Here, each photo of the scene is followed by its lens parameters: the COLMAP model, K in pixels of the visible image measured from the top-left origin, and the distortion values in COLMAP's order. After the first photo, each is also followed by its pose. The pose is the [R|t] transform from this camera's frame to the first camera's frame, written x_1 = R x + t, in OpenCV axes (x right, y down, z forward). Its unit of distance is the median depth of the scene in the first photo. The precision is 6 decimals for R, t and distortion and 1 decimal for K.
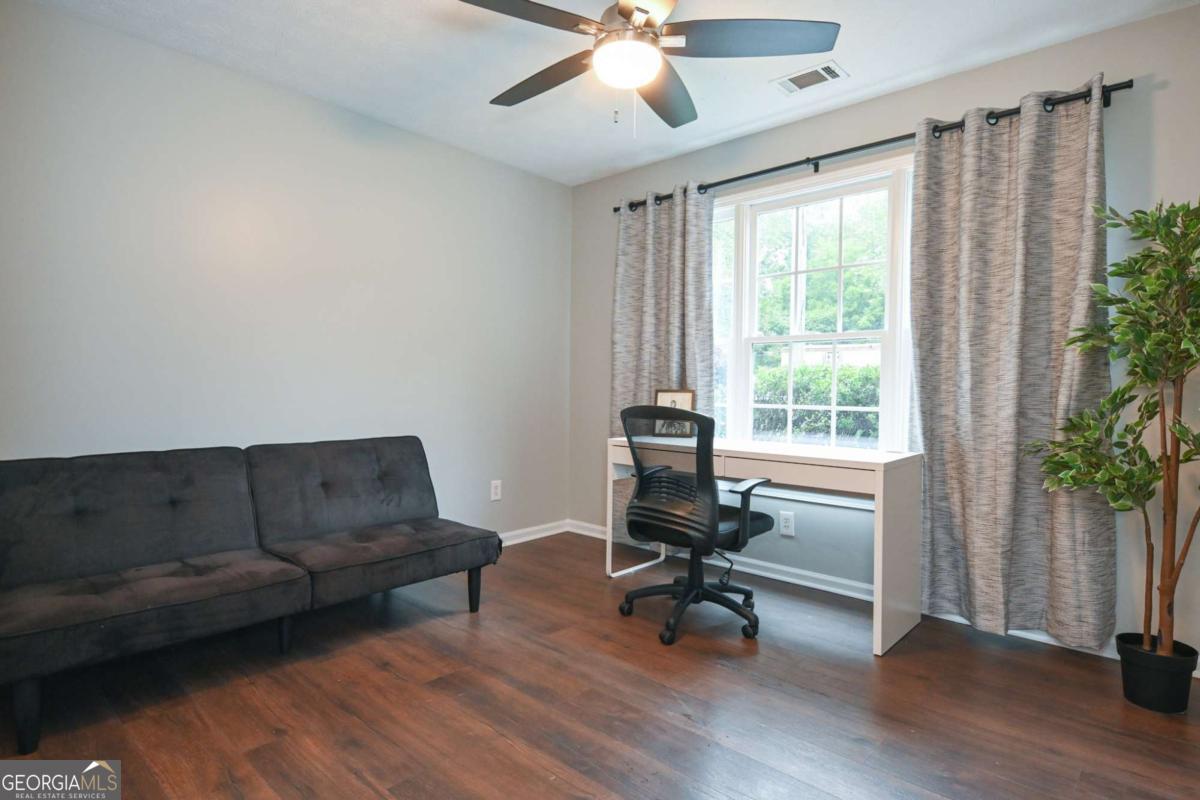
lens RADIAL K [[626.3, 0, 606.7], [0, 626.3, 399.8], [0, 0, 1]] dist [0.005594, -0.002973]
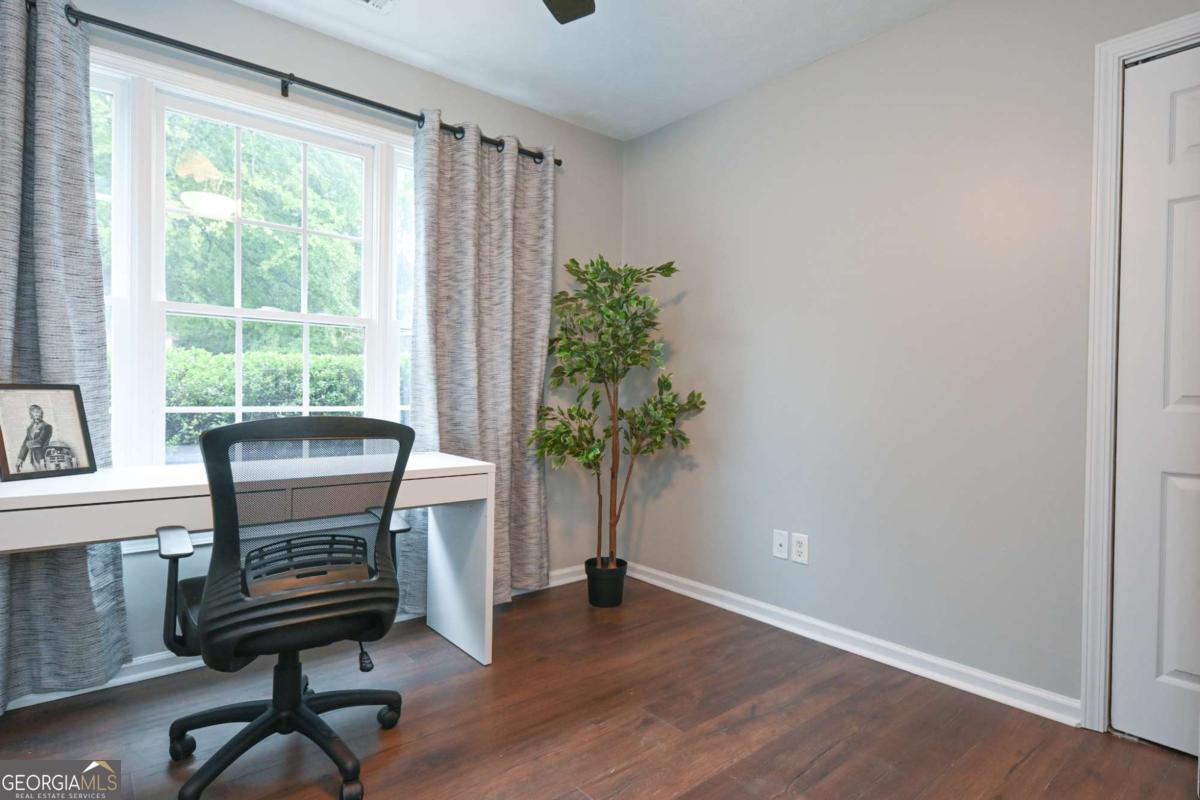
lens RADIAL K [[626.3, 0, 599.1], [0, 626.3, 401.6], [0, 0, 1]] dist [0.005594, -0.002973]
pose [[0.139414, -0.023925, 0.989945, -0.472652], [0.005896, 0.999710, 0.023331, -0.016202], [-0.990217, 0.002584, 0.139515, 0.676844]]
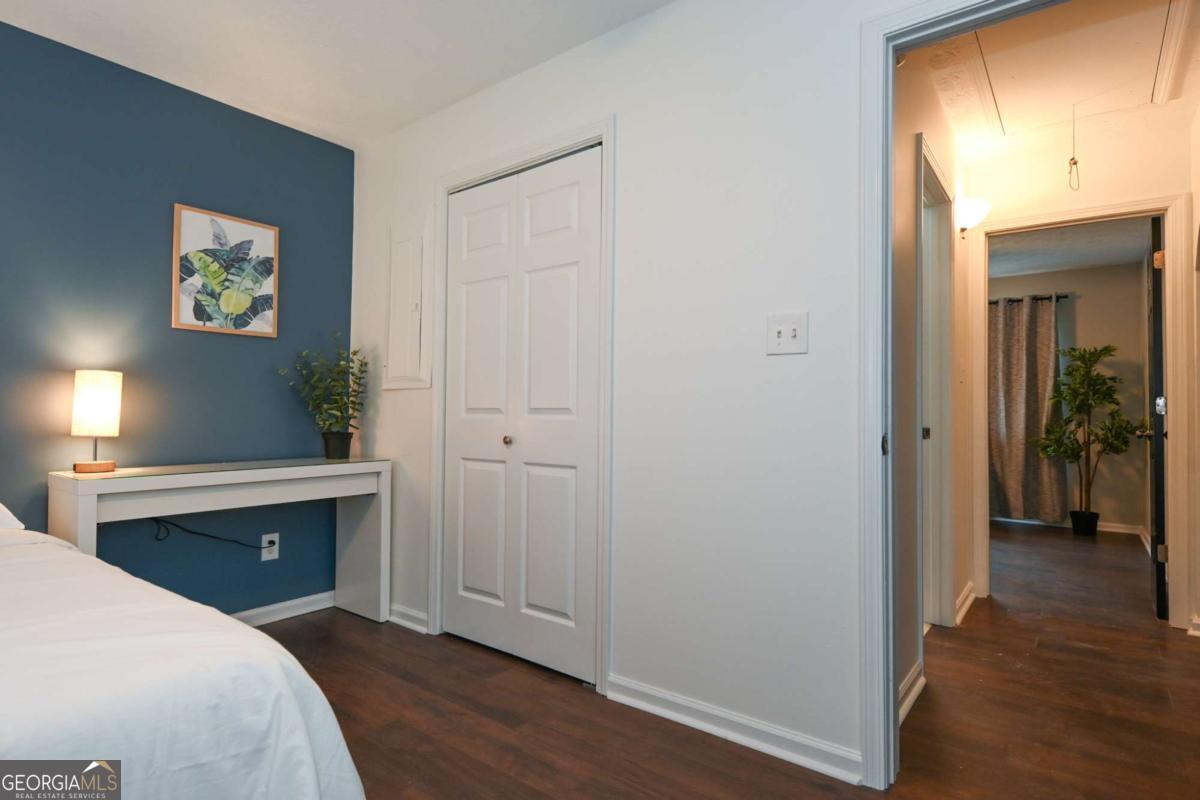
lens RADIAL K [[626.3, 0, 592.2], [0, 626.3, 402.3], [0, 0, 1]] dist [0.005594, -0.002973]
pose [[0.997707, 0.000043, 0.067679, -1.157755], [0.002639, 0.999215, -0.039529, 0.018101], [-0.067628, 0.039617, 0.996924, -1.278841]]
